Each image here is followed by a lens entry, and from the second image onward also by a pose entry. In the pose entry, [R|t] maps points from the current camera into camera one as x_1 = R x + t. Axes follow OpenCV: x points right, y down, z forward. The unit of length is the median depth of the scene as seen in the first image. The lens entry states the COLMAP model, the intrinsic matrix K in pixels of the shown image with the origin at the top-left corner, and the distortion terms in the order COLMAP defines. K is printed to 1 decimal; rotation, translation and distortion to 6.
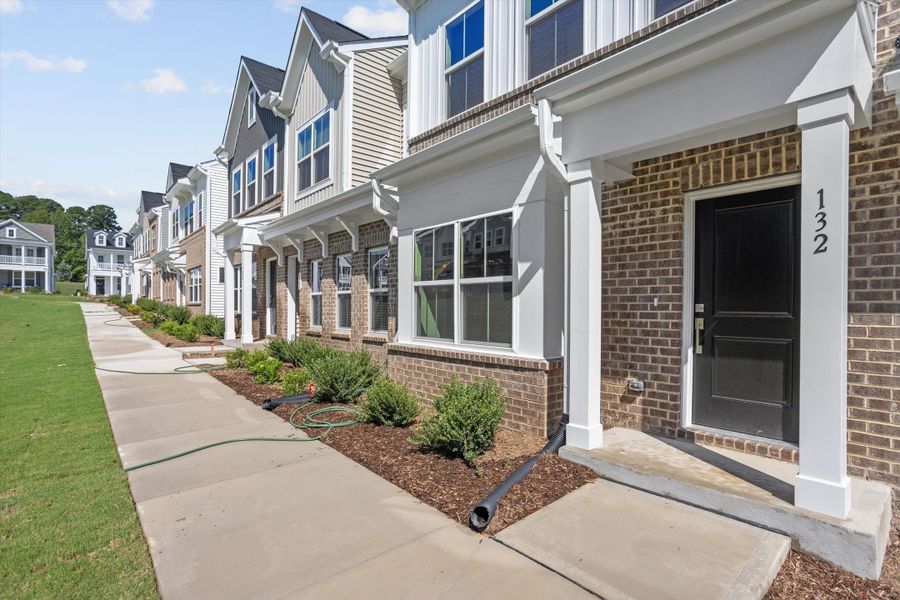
lens RADIAL K [[437.9, 0, 450.0], [0, 437.9, 300.0], [0, 0, 1]] dist [-0.058029, 0.039075]
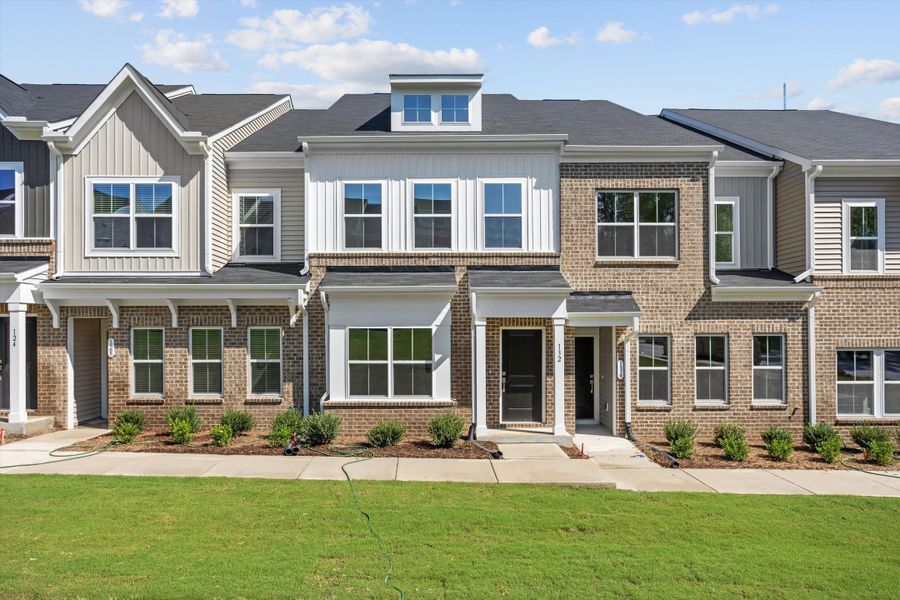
lens RADIAL K [[458.7, 0, 450.4], [0, 458.7, 331.1], [0, 0, 1]] dist [-0.000428, -0.000088]
pose [[0.691510, 0.008425, 0.722318, -1.301977], [-0.003870, 0.999961, -0.007958, -0.172733], [-0.722357, 0.002708, 0.691515, -0.505867]]
